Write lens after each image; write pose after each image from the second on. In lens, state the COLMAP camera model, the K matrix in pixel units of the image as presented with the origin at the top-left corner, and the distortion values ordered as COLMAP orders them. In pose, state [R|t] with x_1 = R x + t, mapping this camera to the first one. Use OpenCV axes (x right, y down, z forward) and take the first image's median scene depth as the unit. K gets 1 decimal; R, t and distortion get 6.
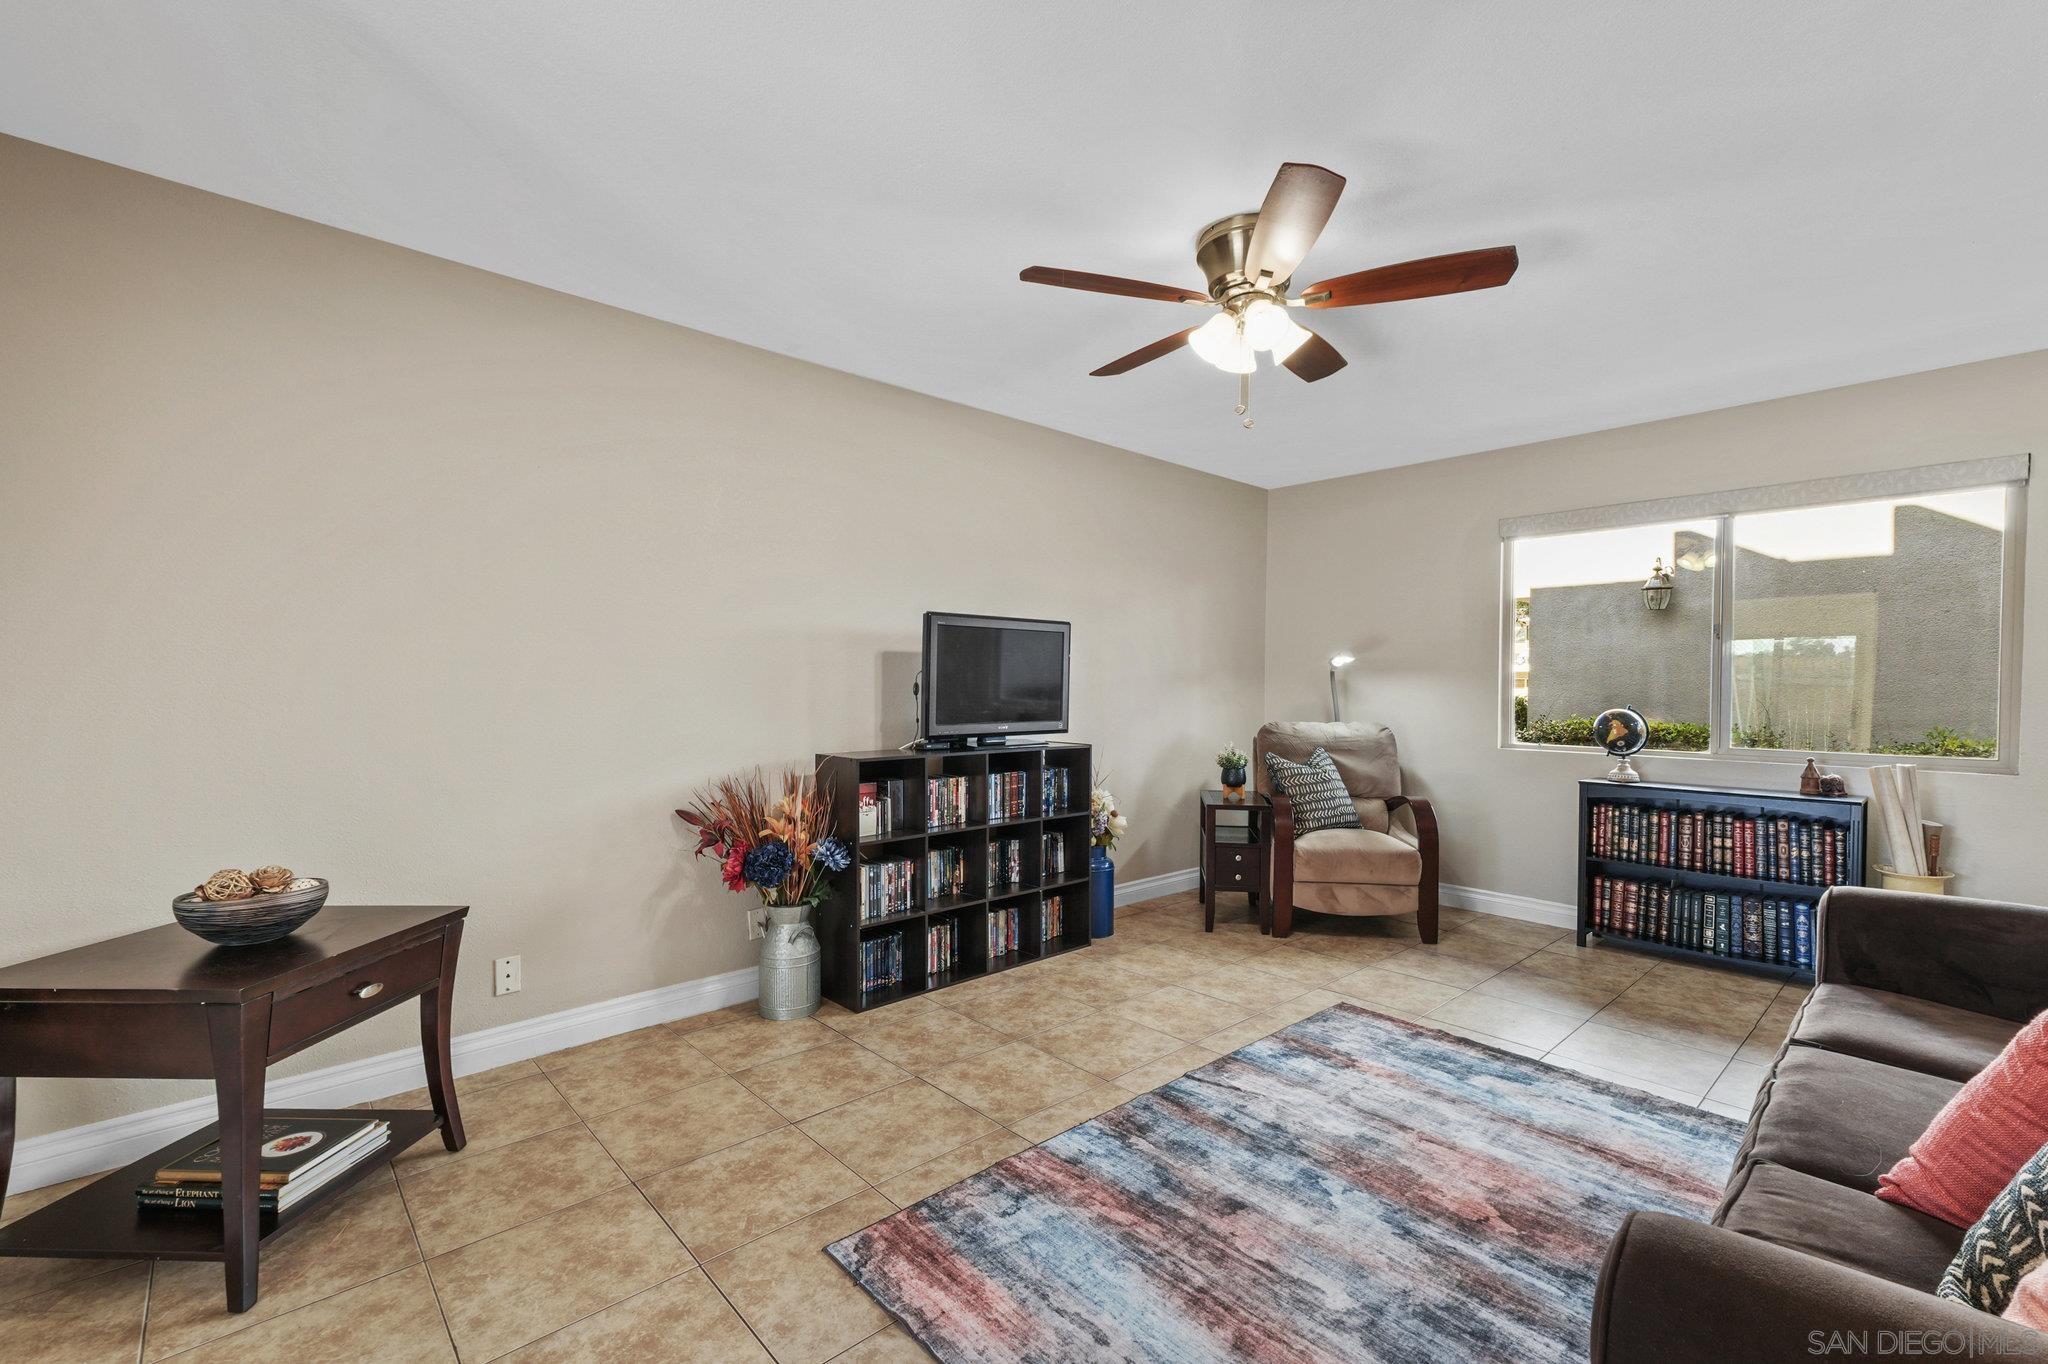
lens RADIAL K [[916.4, 0, 1032.9], [0, 916.4, 709.9], [0, 0, 1]] dist [-0.005309, 0.001262]
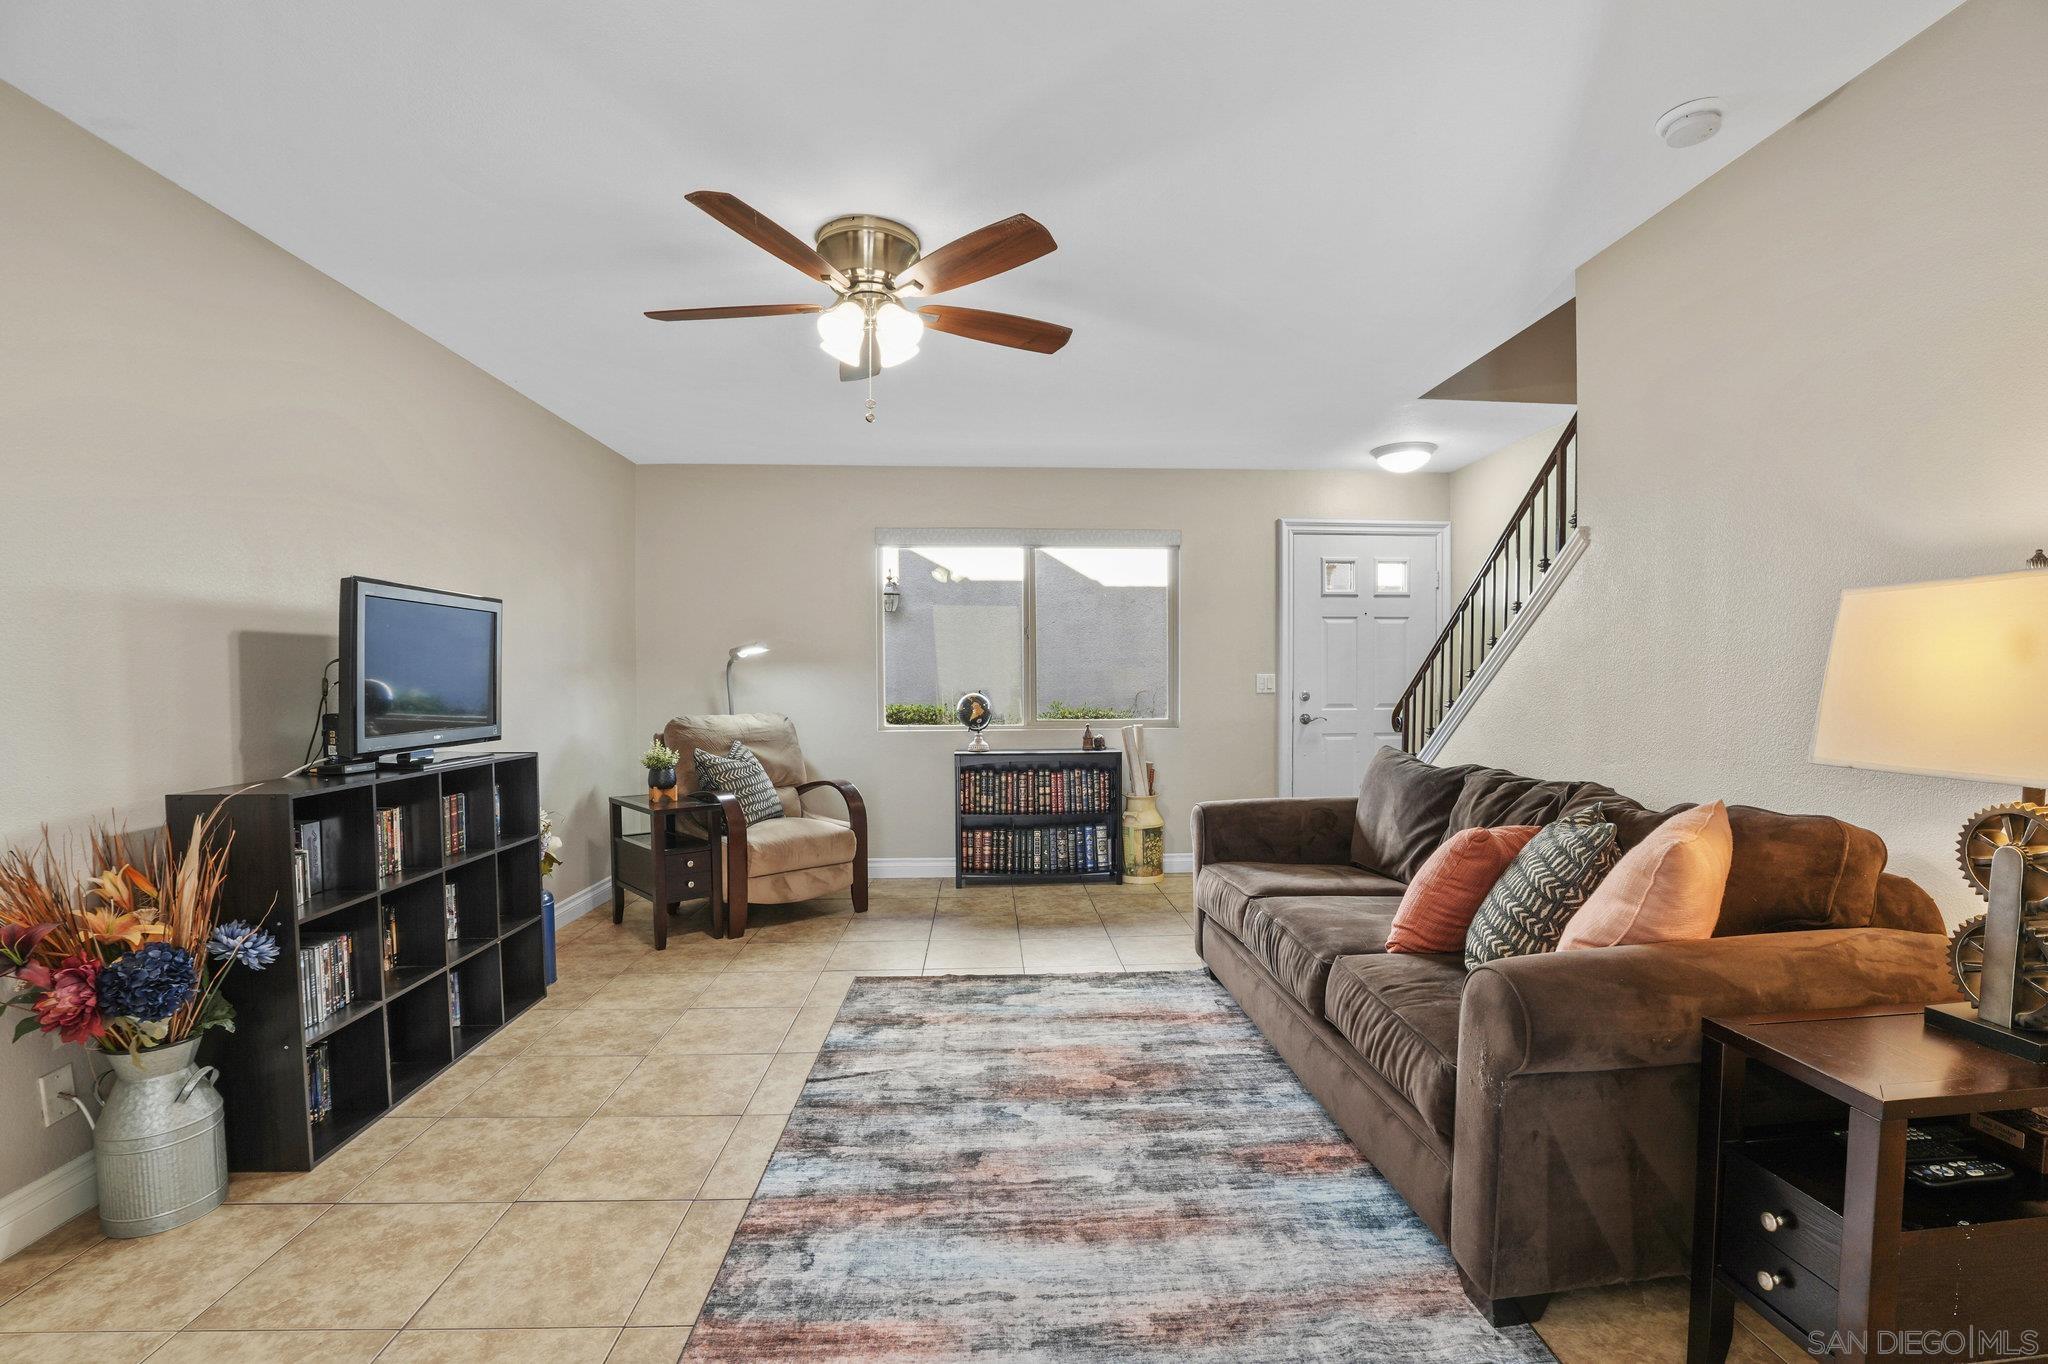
lens RADIAL K [[916.4, 0, 1040.8], [0, 916.4, 701.6], [0, 0, 1]] dist [-0.005309, 0.001262]
pose [[0.640720, -0.031571, 0.767125, -0.323565], [0.040682, 0.999147, 0.007141, 0.004465], [-0.766696, 0.026633, 0.641458, 0.145373]]
